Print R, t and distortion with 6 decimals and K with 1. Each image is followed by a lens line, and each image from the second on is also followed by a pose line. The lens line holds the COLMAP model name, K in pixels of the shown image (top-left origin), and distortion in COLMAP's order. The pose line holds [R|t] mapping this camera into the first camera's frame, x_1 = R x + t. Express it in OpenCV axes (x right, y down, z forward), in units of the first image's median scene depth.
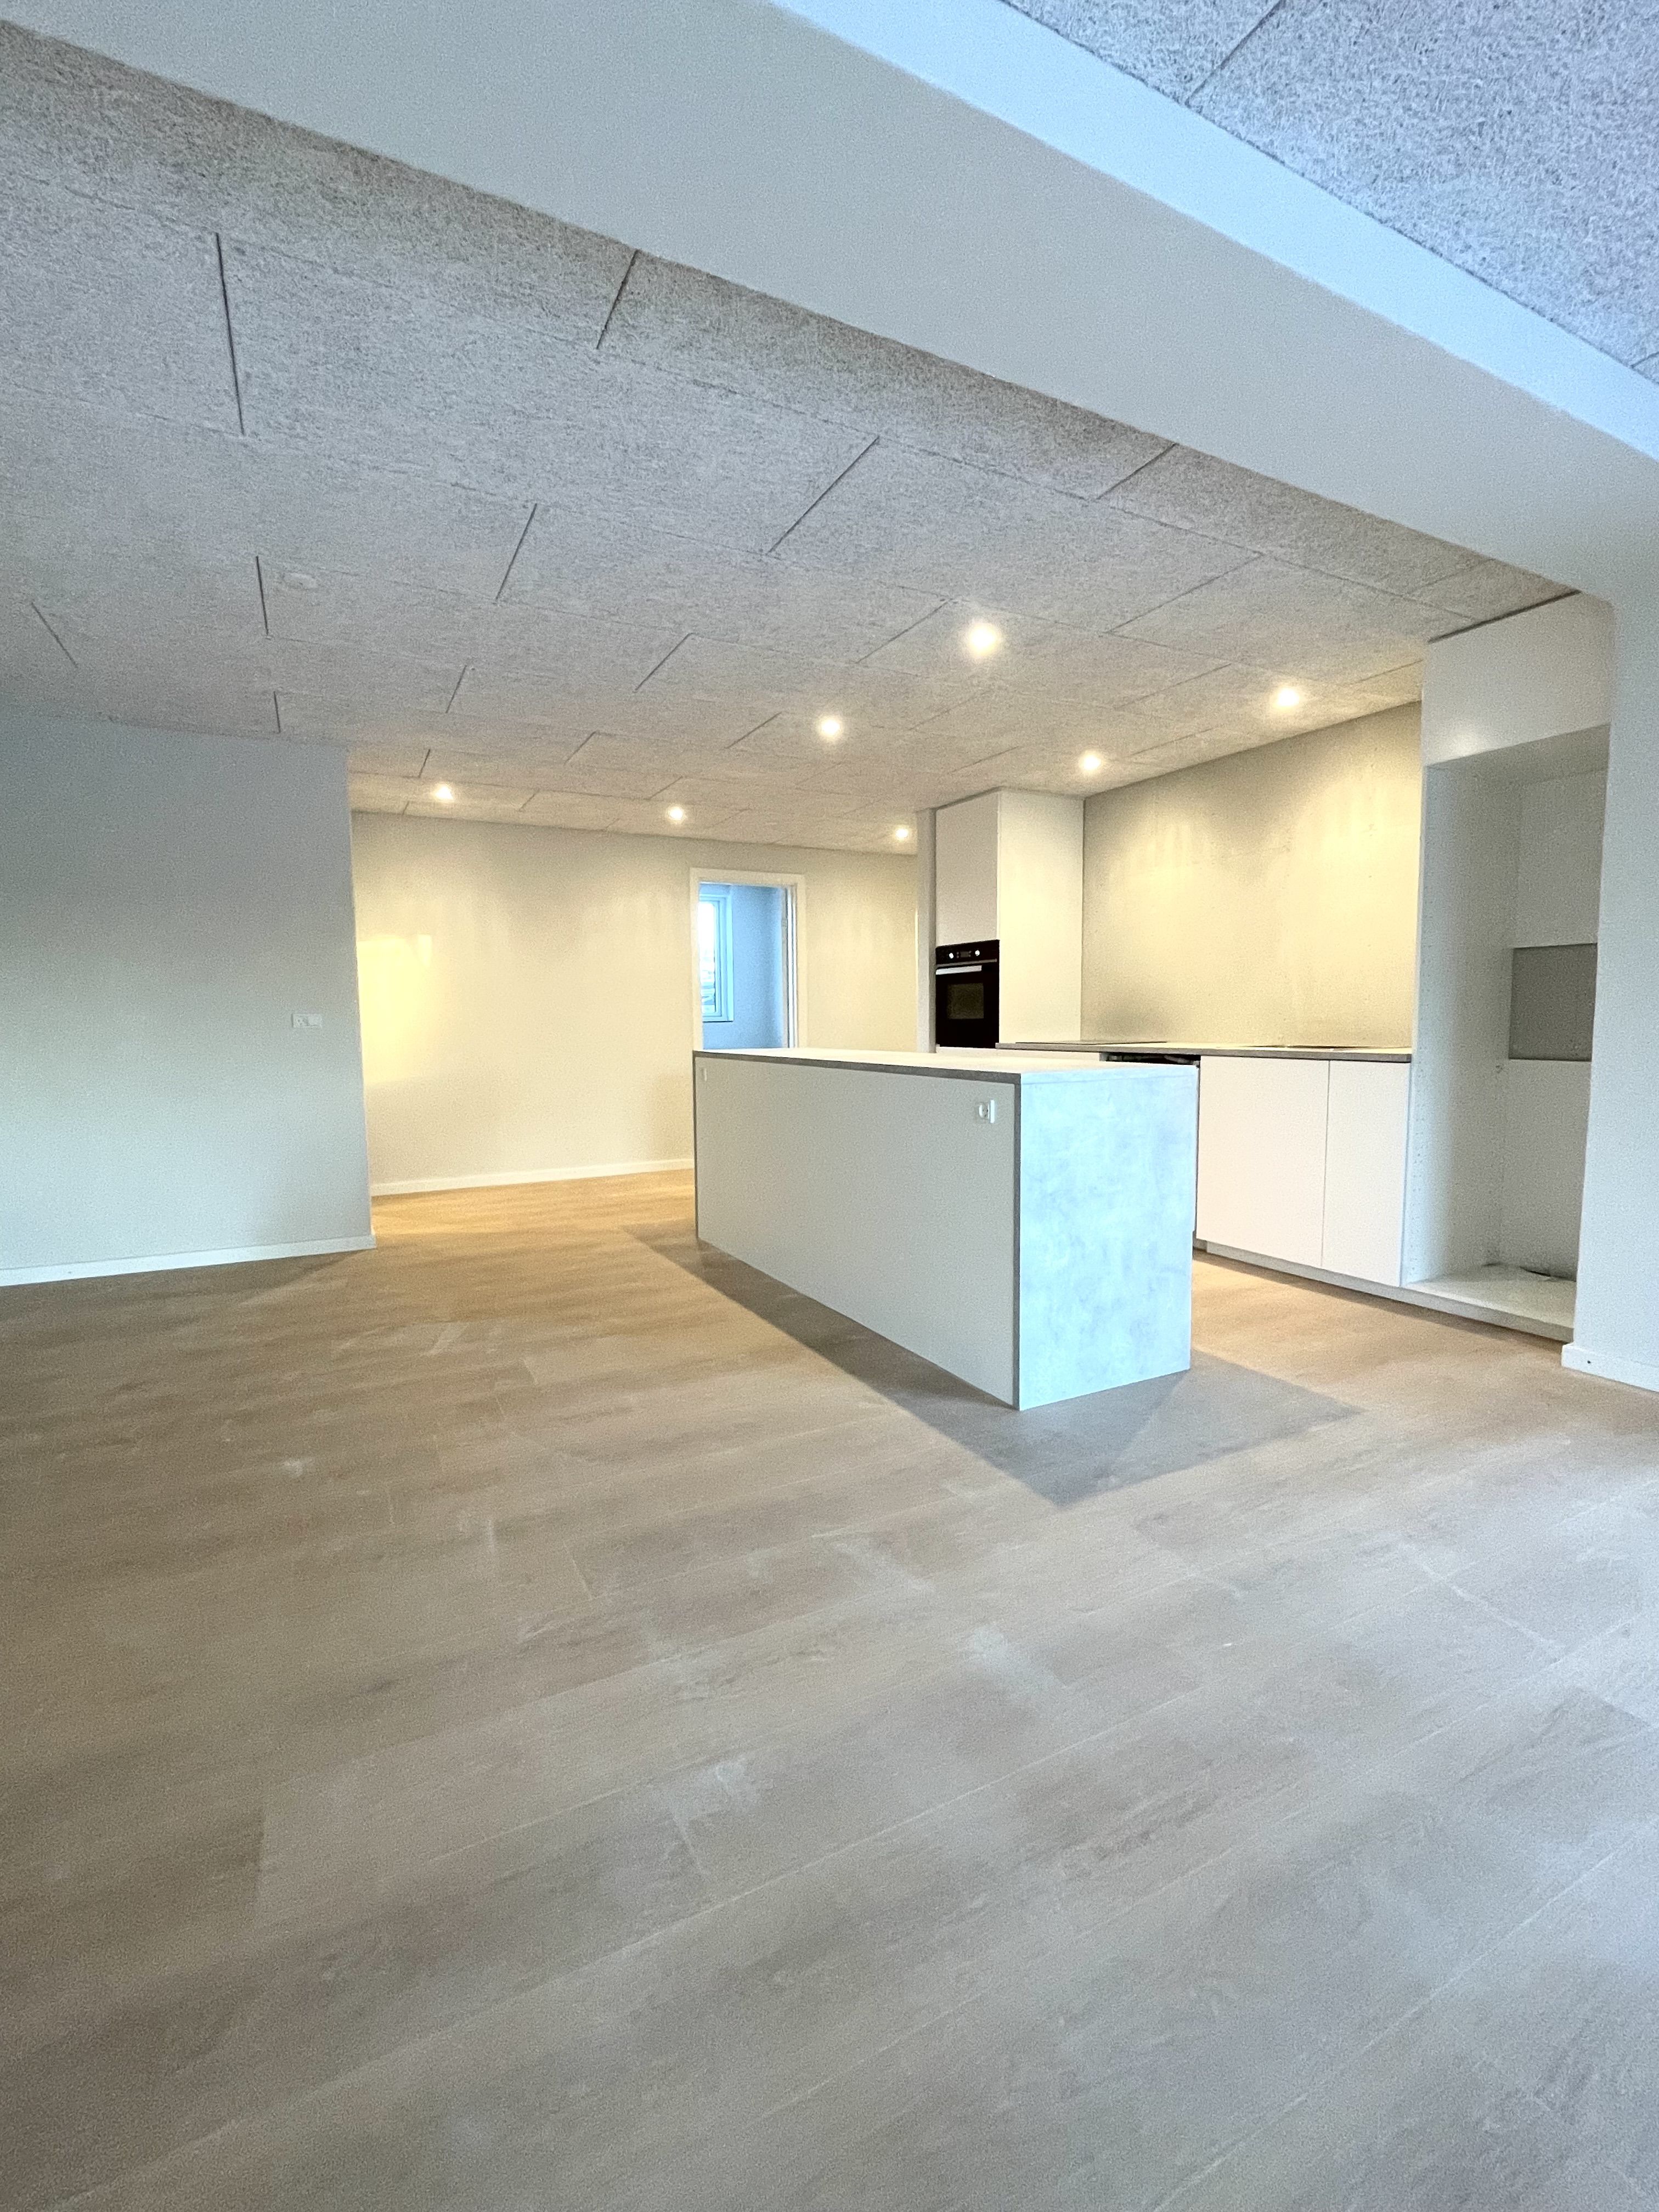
lens RADIAL K [[987.2, 0, 829.5], [0, 987.2, 1106.0], [0, 0, 1]] dist [0.000088, 0.000032]
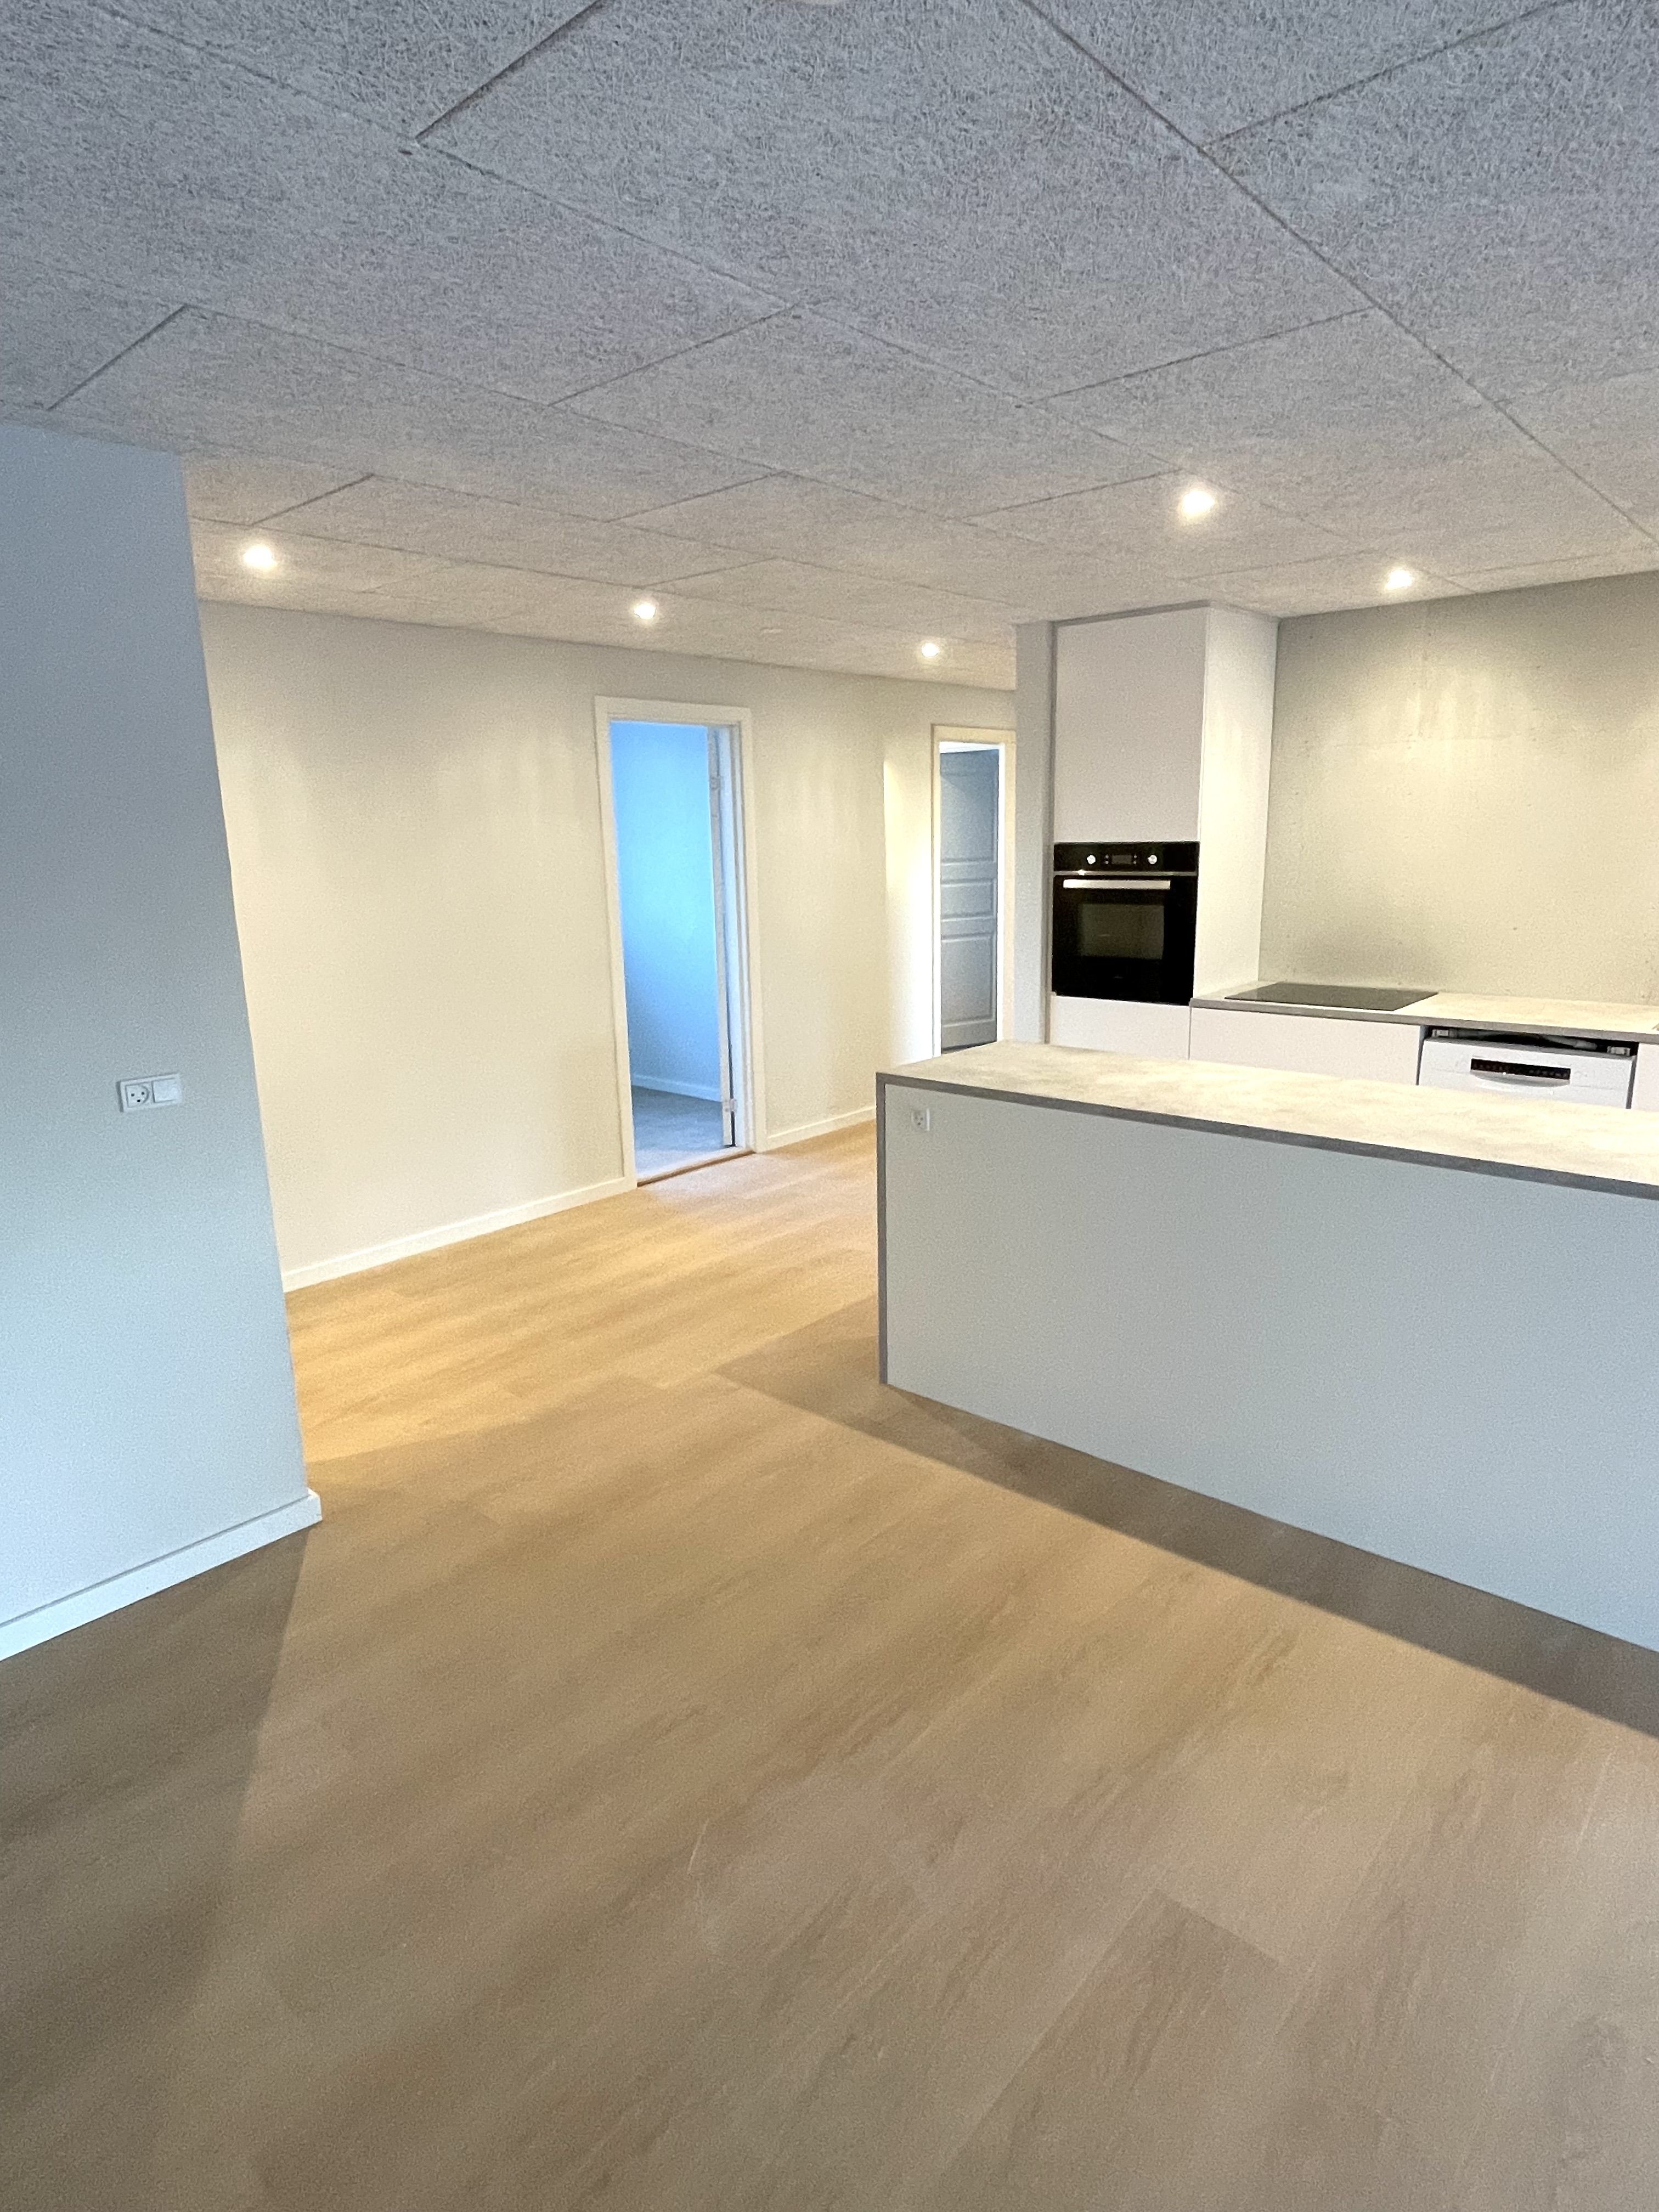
lens RADIAL K [[1228.4, 0, 829.5], [0, 1228.4, 1106.0], [0, 0, 1]] dist [-0.000498, -0.000799]
pose [[0.938452, -0.085279, 0.334718, -0.344509], [0.041837, 0.989972, 0.134926, -0.113432], [-0.342868, -0.112618, 0.932609, 0.295896]]
